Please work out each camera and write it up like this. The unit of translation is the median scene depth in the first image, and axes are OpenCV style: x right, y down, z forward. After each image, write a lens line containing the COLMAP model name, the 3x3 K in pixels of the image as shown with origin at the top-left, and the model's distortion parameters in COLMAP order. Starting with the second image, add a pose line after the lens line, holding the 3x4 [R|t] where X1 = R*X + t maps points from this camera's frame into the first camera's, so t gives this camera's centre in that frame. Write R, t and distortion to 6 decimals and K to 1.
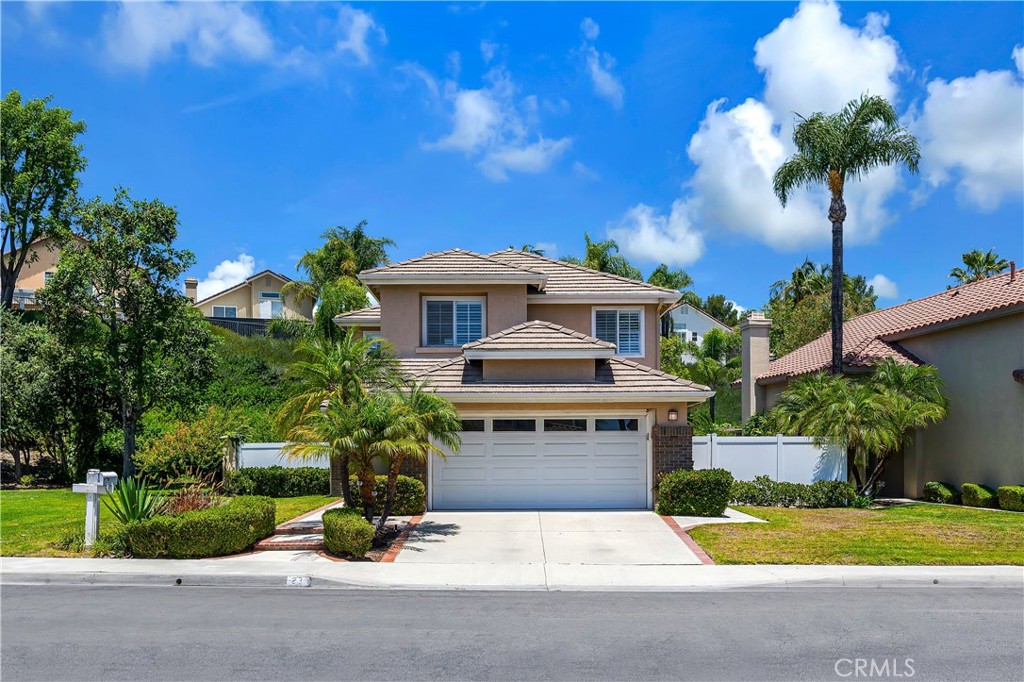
lens RADIAL K [[898.9, 0, 512.0], [0, 898.9, 341.0], [0, 0, 1]] dist [0.007405, 0.006111]
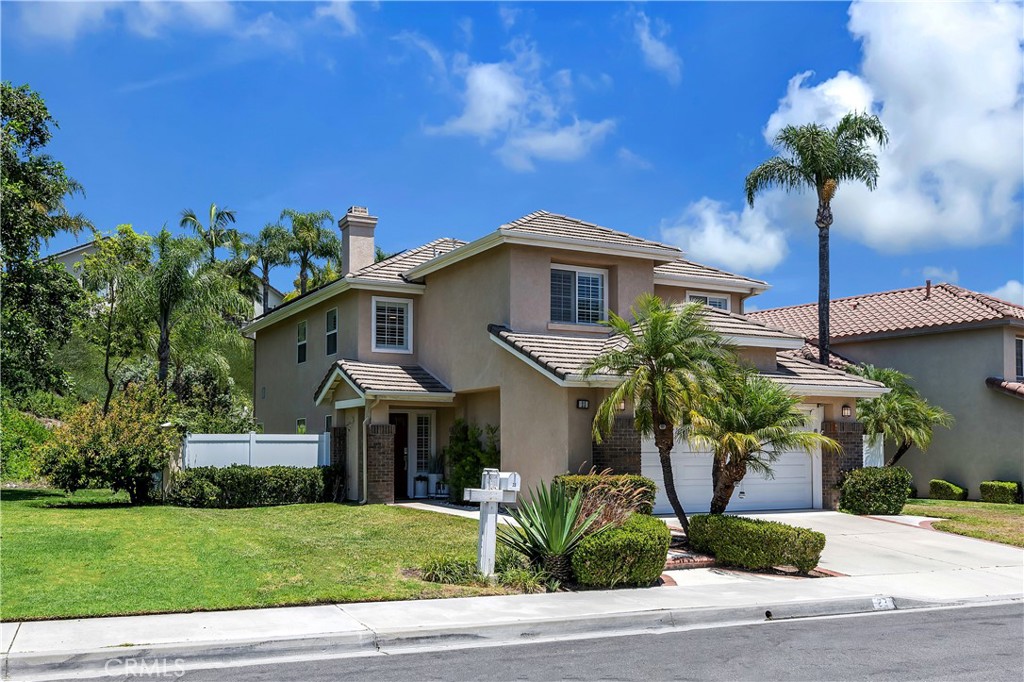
lens RADIAL K [[954.8, 0, 512.0], [0, 954.8, 341.0], [0, 0, 1]] dist [0.011925, 0.004051]
pose [[0.887504, 0.058486, 0.457074, -0.529071], [-0.061914, 0.998053, -0.007490, 0.032167], [-0.456622, -0.021652, 0.889397, 0.219110]]
